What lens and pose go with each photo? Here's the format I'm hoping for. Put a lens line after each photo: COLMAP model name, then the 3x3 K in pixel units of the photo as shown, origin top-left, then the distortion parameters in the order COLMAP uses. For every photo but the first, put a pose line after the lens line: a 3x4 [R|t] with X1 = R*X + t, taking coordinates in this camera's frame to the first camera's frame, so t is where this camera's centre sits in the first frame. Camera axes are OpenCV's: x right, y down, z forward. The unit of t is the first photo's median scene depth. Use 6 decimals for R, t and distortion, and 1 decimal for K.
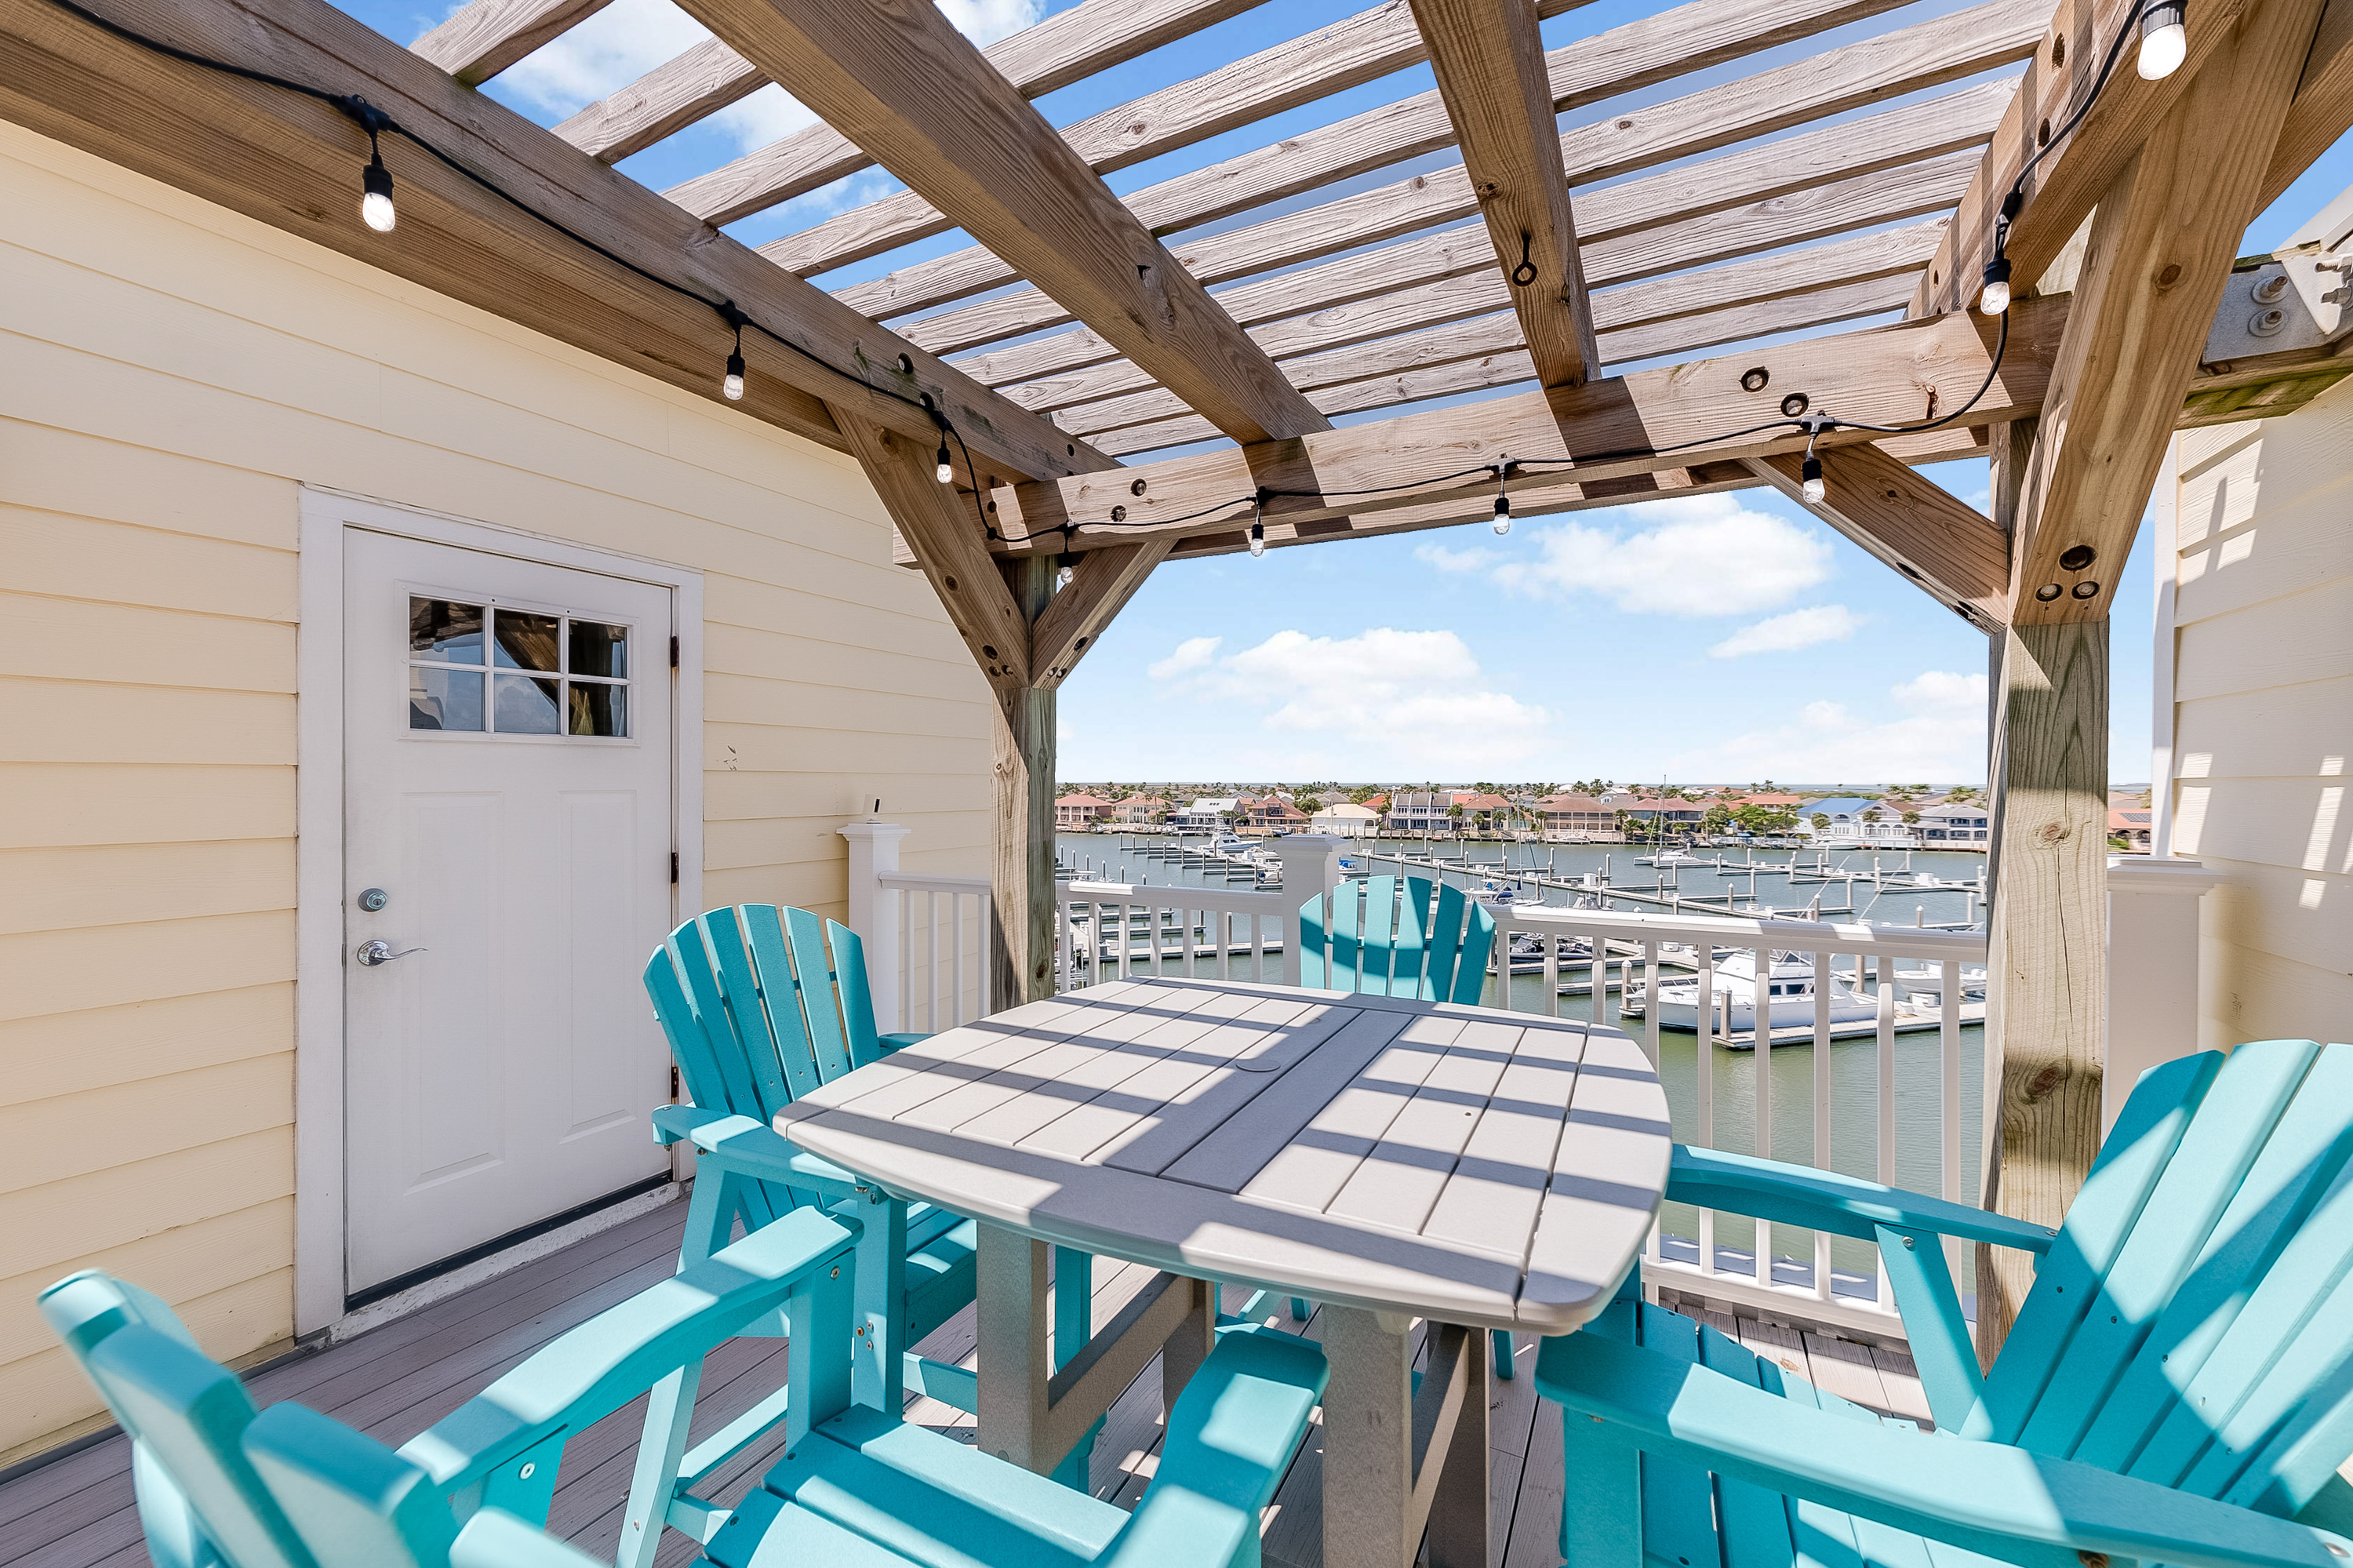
lens RADIAL K [[947.0, 0, 1176.5], [0, 947.0, 784.0], [0, 0, 1]] dist [0.003355, 0.000358]
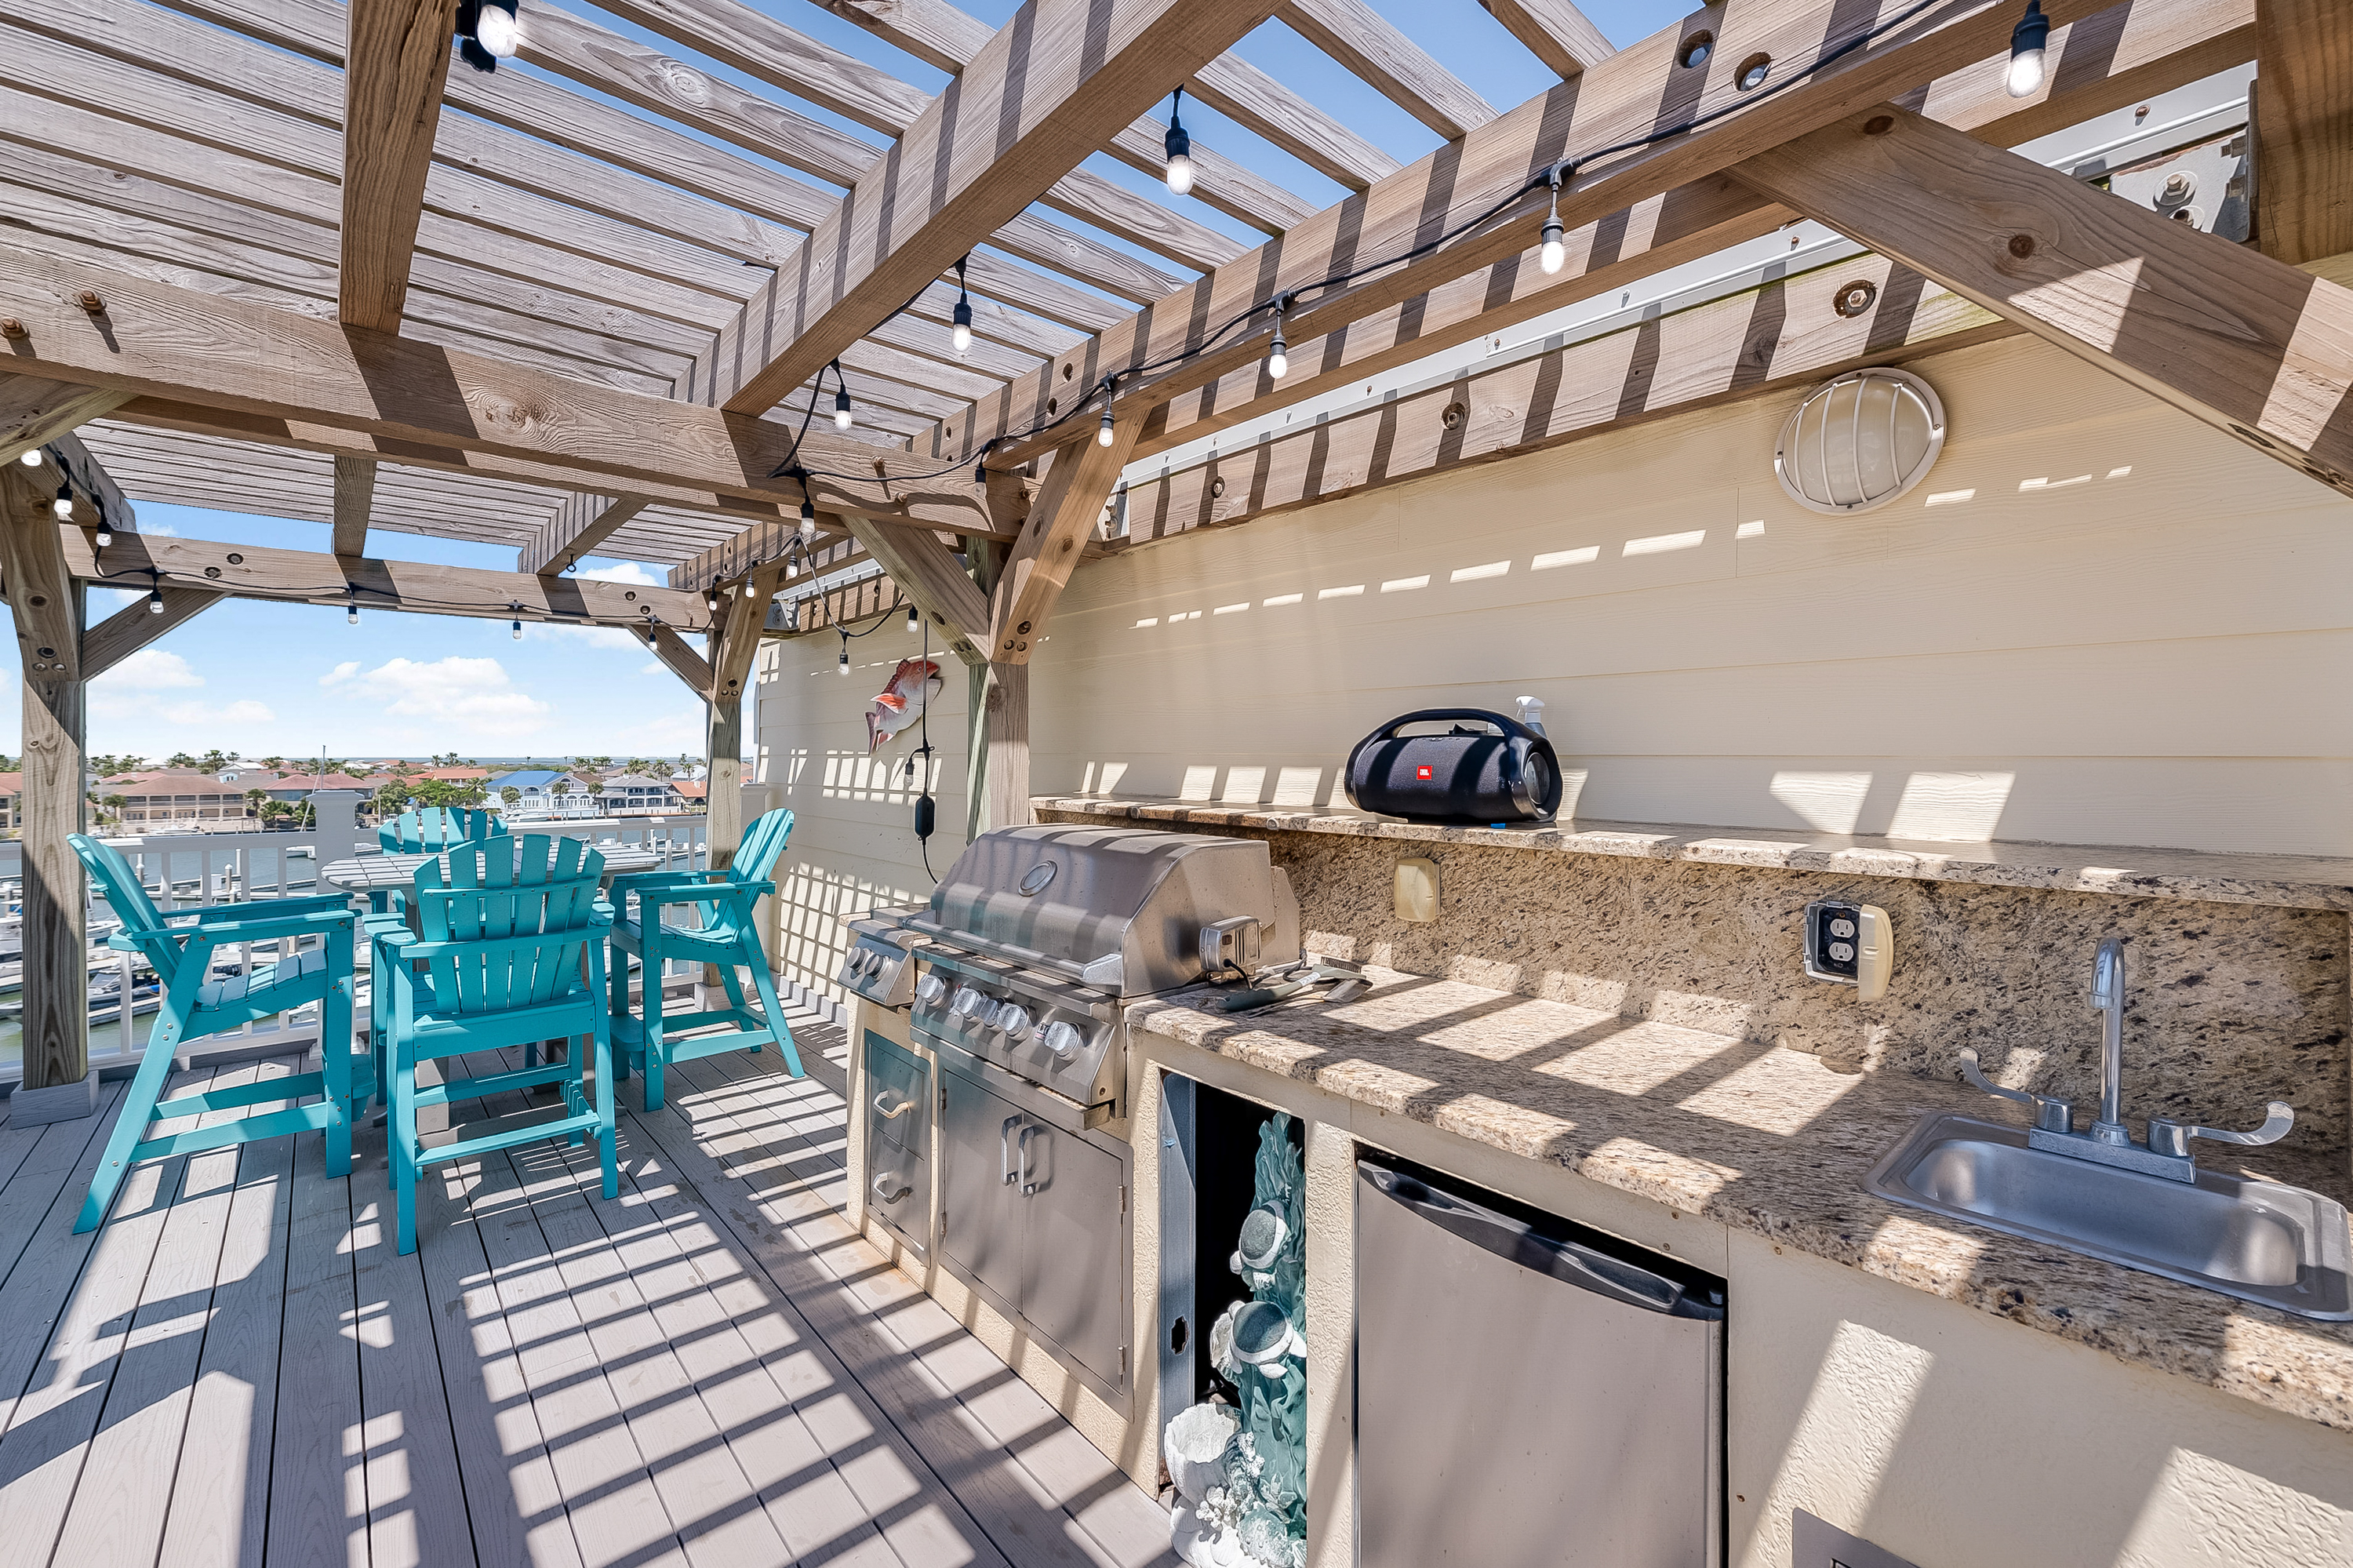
lens RADIAL K [[972.0, 0, 1182.6], [0, 972.0, 755.5], [0, 0, 1]] dist [-0.009328, 0.000224]
pose [[0.358994, 0.000735, 0.933340, -1.161779], [0.000398, 0.999999, -0.000940, -0.001538], [-0.933340, 0.000709, 0.358993, -1.182911]]
